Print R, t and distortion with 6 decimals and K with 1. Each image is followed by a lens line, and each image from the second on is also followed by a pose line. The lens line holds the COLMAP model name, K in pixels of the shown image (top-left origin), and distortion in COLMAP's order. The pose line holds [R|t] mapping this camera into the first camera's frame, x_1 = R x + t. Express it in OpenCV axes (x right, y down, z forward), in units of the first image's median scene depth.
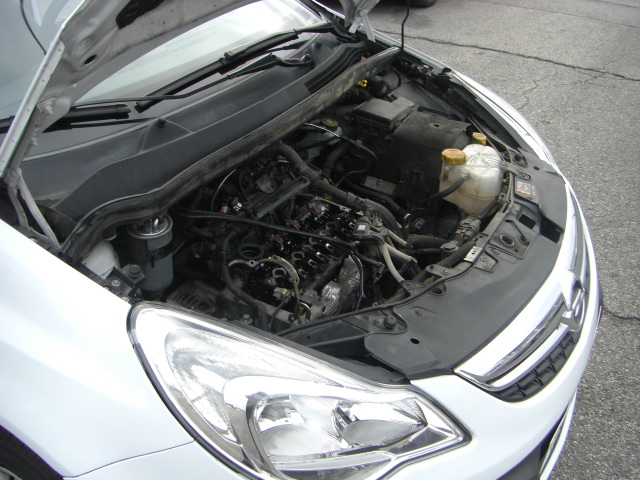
lens RADIAL K [[711.9, 0, 320.8], [0, 711.9, 239.6], [0, 0, 1]] dist [-0.144409, 0.000000]
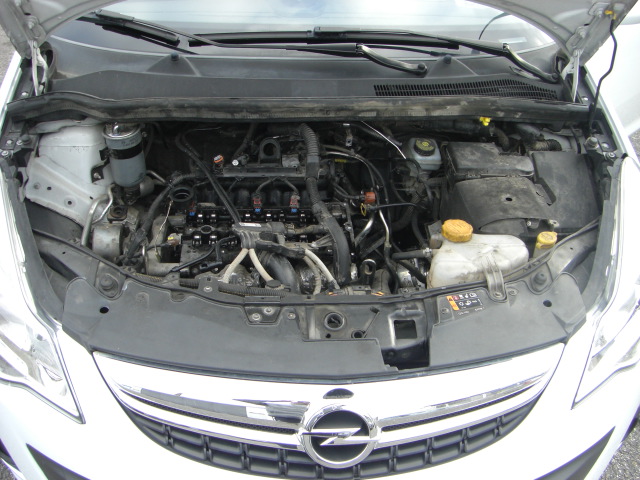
lens RADIAL K [[711.9, 0, 316.4], [0, 711.9, 239.3], [0, 0, 1]] dist [-0.144409, 0.000000]
pose [[0.557041, 0.475334, -0.681002, 0.767727], [-0.460962, 0.859058, 0.222562, -0.253551], [0.690811, 0.189940, 0.697641, 0.392285]]
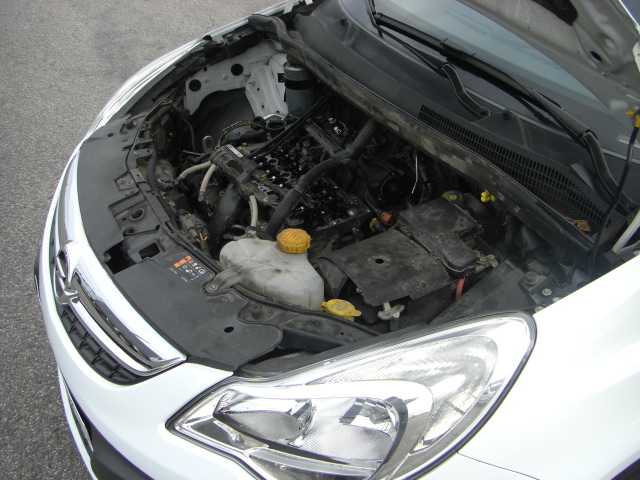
lens RADIAL K [[711.9, 0, 319.4], [0, 711.9, 240.4], [0, 0, 1]] dist [-0.144409, 0.000000]
pose [[-0.533812, 0.442616, -0.720511, 0.839100], [-0.480367, 0.542502, 0.689158, -0.760794], [0.695911, 0.713990, -0.076976, 1.268930]]
